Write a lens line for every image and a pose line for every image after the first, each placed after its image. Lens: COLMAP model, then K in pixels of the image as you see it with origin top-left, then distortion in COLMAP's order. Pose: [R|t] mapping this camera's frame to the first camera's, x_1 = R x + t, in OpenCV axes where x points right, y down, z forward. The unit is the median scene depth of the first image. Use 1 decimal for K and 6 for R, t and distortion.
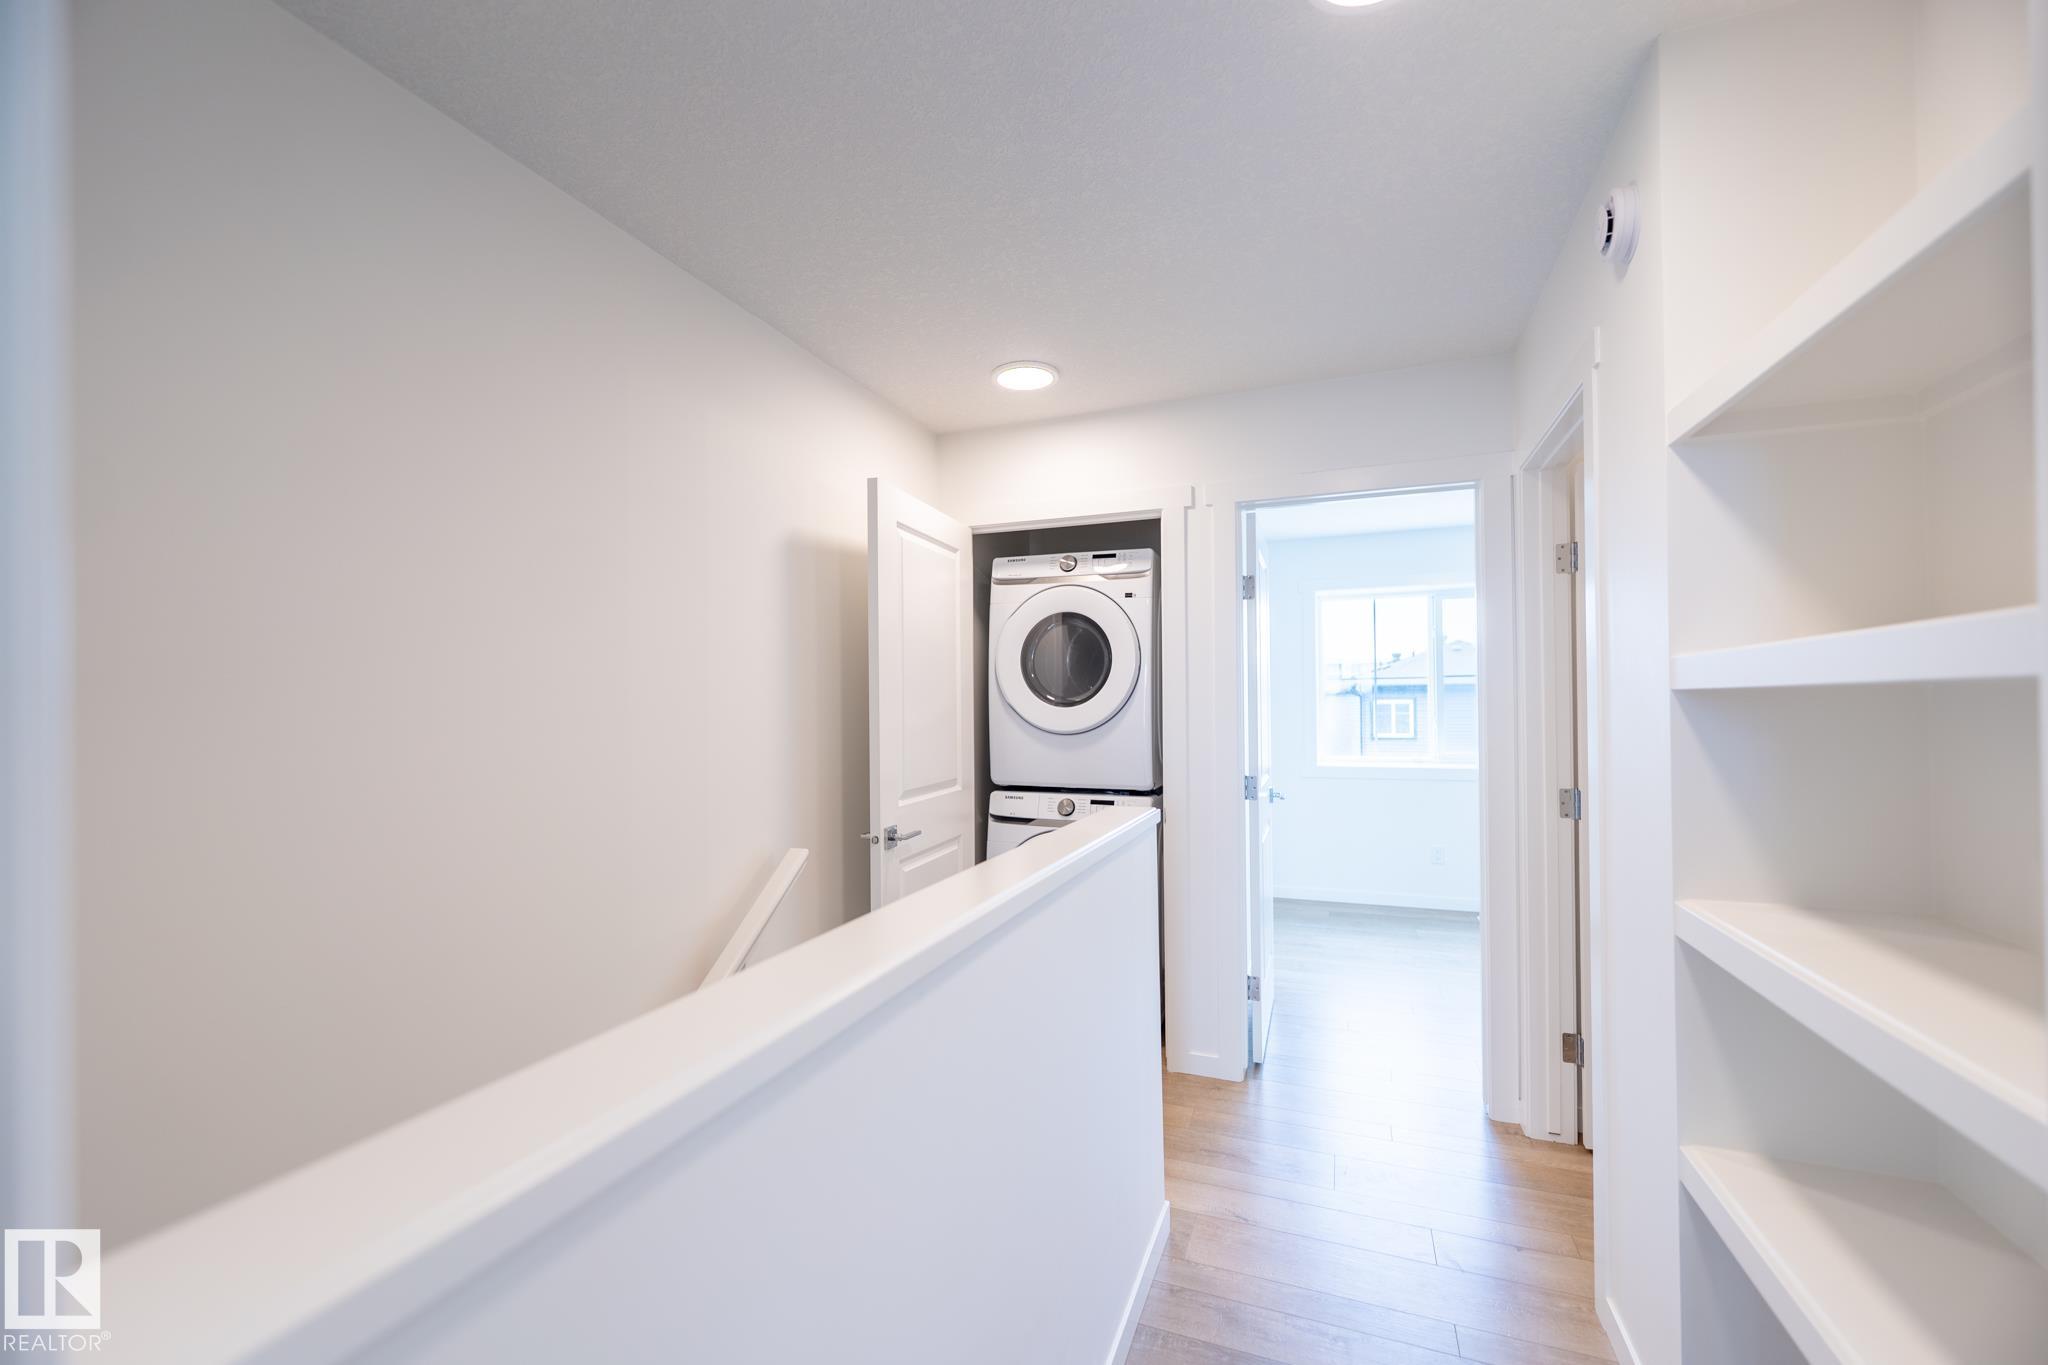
lens RADIAL K [[830.1, 0, 1023.5], [0, 830.1, 694.5], [0, 0, 1]] dist [-0.000110, -0.000060]
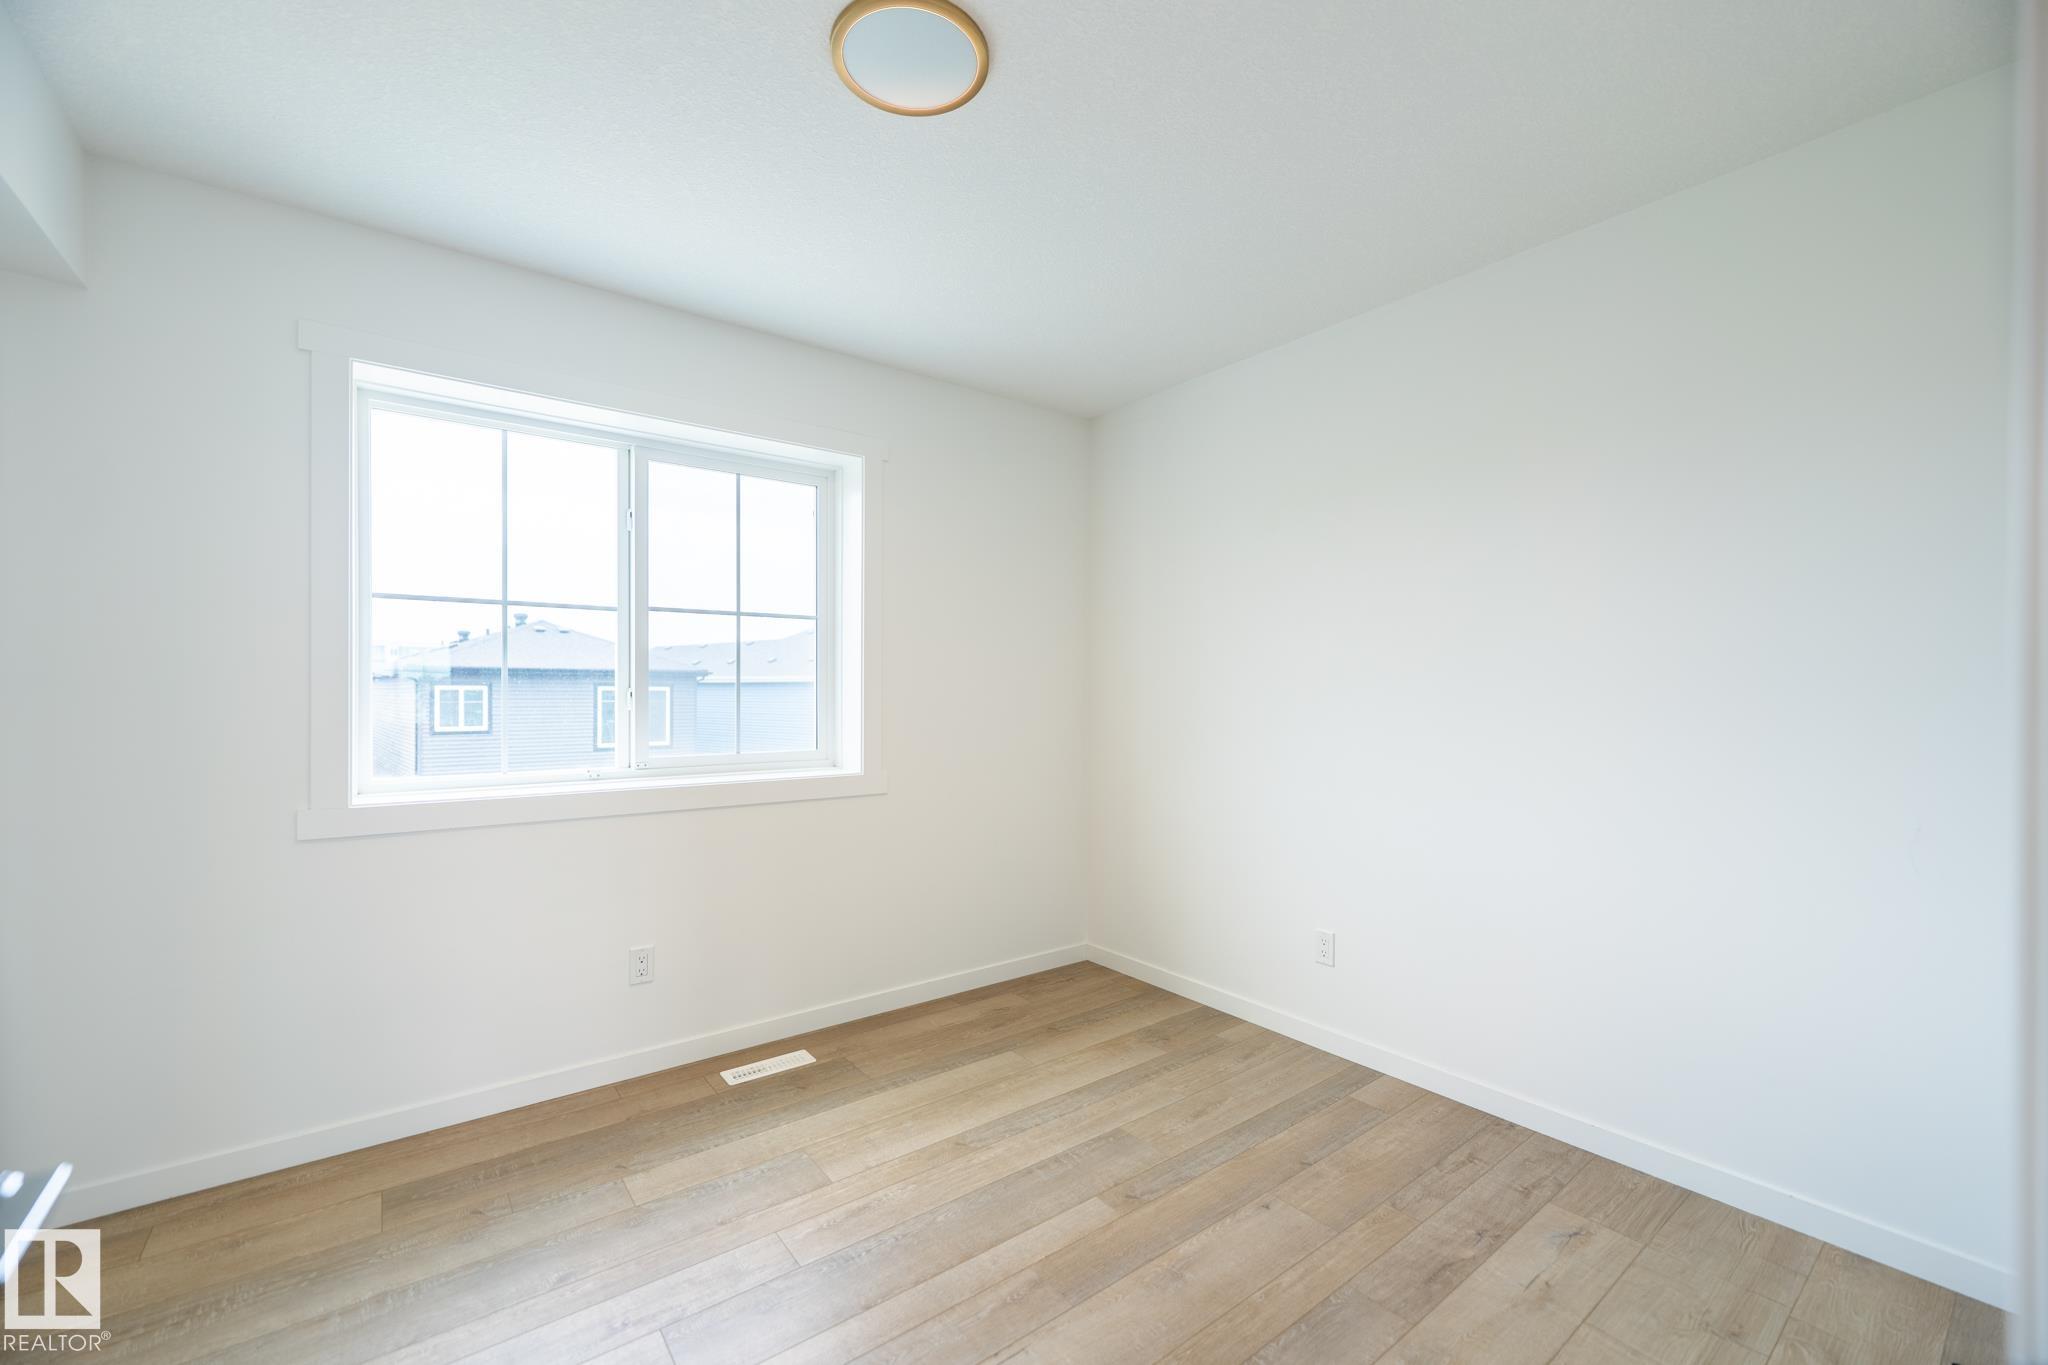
lens RADIAL K [[830.1, 0, 1023.5], [0, 830.1, 694.5], [0, 0, 1]] dist [-0.000110, -0.000060]
pose [[0.521341, 0.005653, 0.853330, 0.182461], [-0.015057, 0.999883, 0.002575, 0.025499], [-0.853215, -0.014191, 0.521366, 0.516285]]
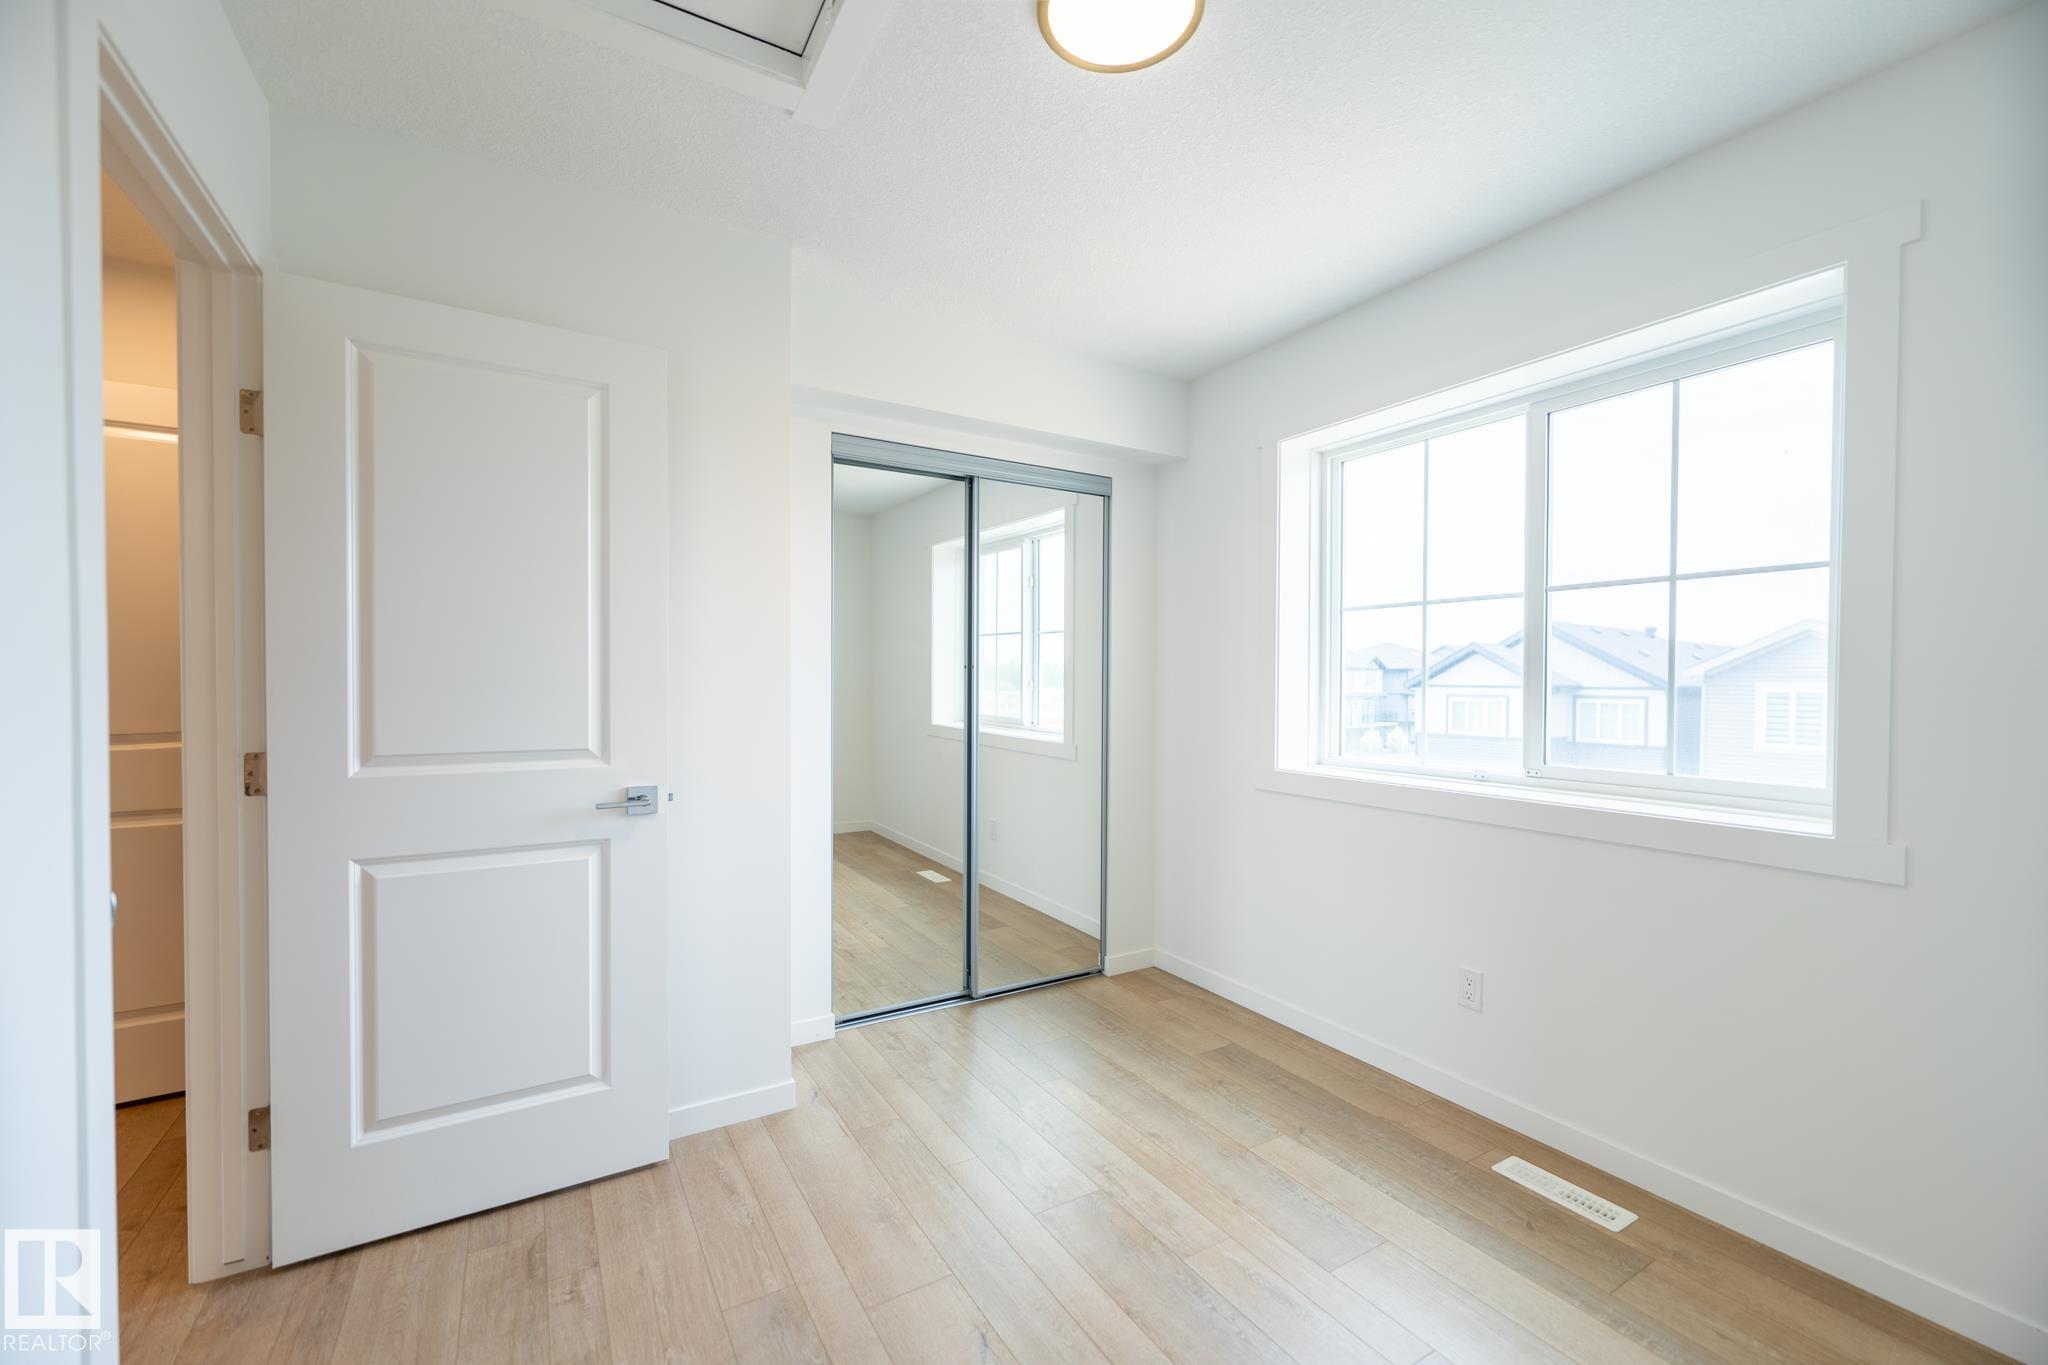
lens RADIAL K [[816.1, 0, 1000.4], [0, 816.1, 695.7], [0, 0, 1]] dist [-0.000414, -0.000144]
pose [[0.779768, 0.019202, -0.625774, 0.535959], [-0.000986, 0.999566, 0.029443, 0.020832], [0.626067, -0.022341, 0.779449, 0.469695]]
